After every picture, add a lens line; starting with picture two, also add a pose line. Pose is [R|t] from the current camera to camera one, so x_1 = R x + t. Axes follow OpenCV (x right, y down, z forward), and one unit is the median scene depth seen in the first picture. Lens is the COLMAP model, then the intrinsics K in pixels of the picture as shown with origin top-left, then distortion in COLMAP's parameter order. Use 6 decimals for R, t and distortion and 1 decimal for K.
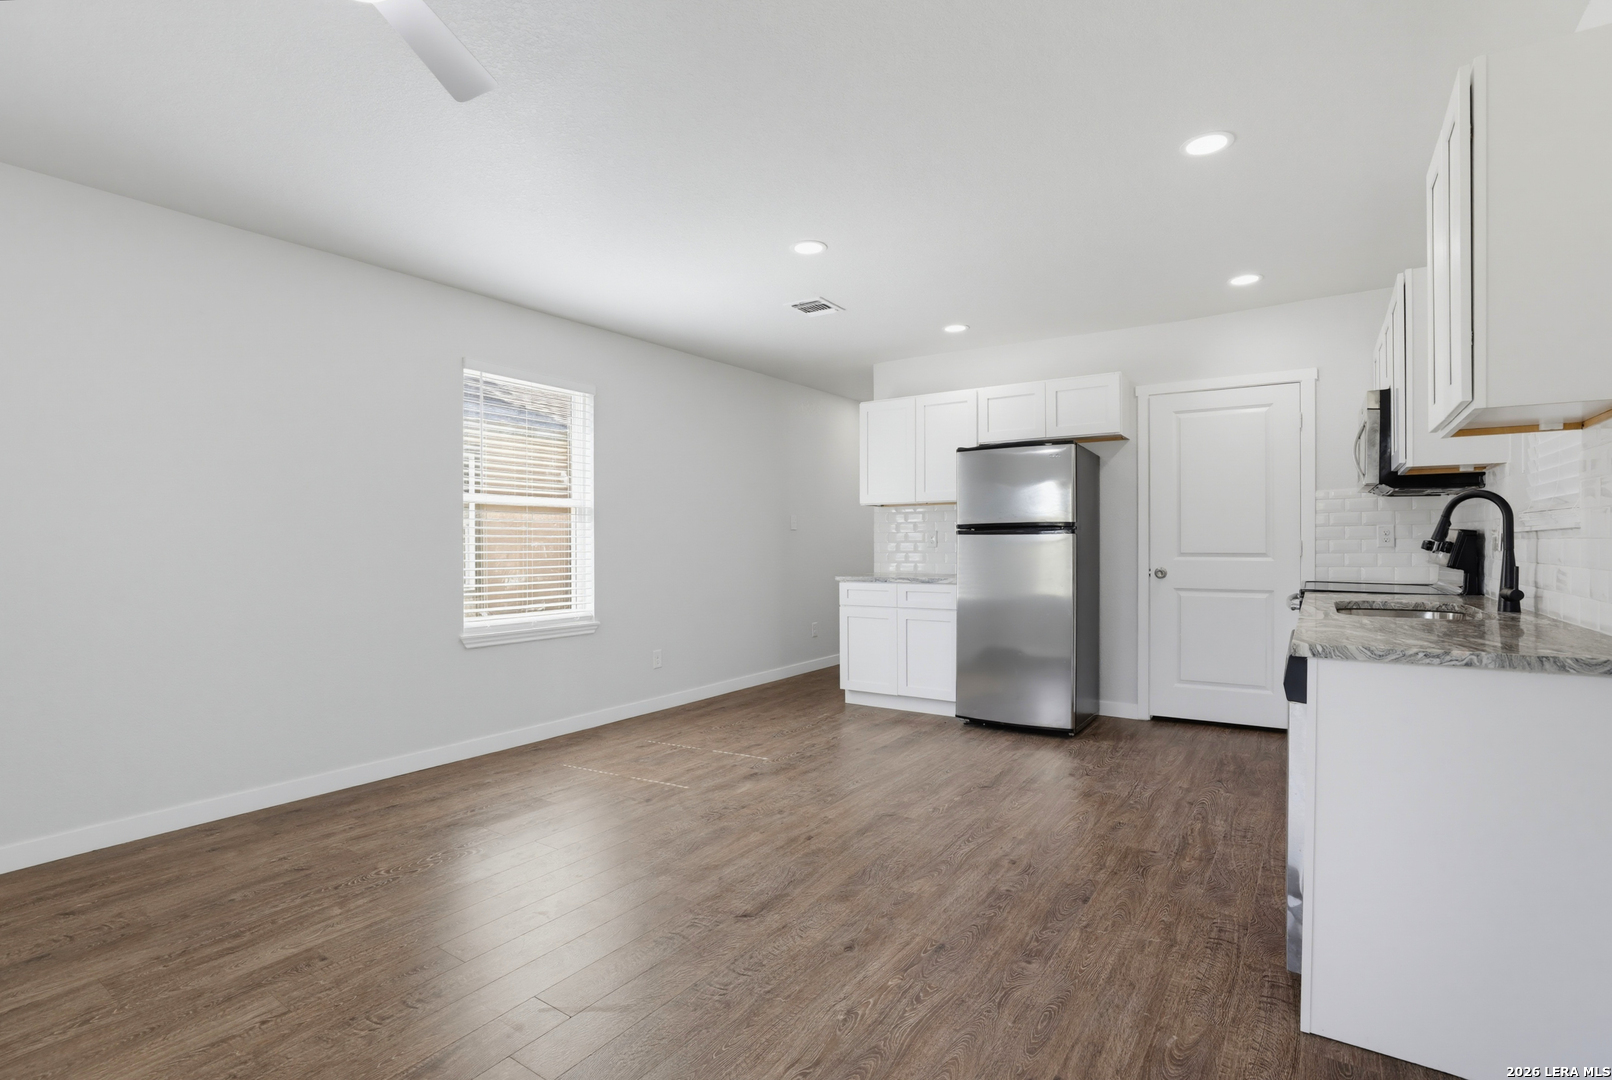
lens RADIAL K [[767.4, 0, 805.6], [0, 767.4, 551.0], [0, 0, 1]] dist [-0.045296, 0.013435]
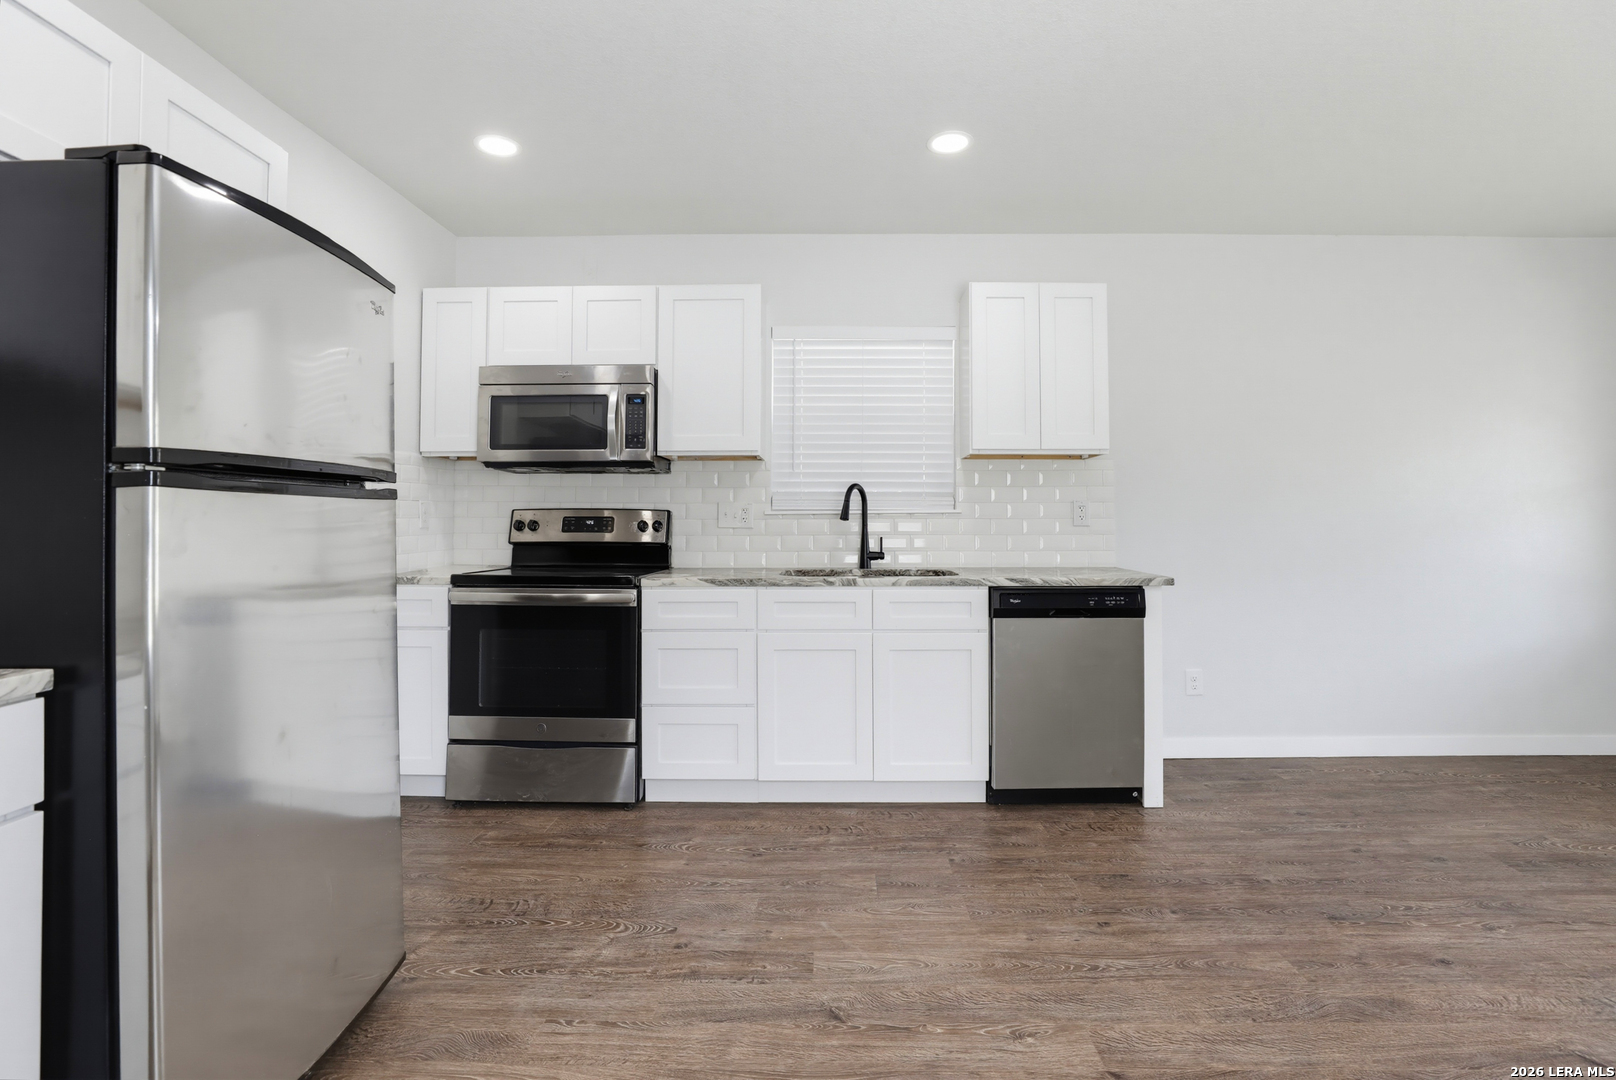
lens RADIAL K [[756.7, 0, 817.8], [0, 756.7, 500.1], [0, 0, 1]] dist [-0.042088, 0.012085]
pose [[-0.549933, 0.026895, 0.834776, -0.153195], [0.011493, 0.999630, -0.024635, -0.010702], [-0.835130, -0.003953, -0.550039, 1.164394]]
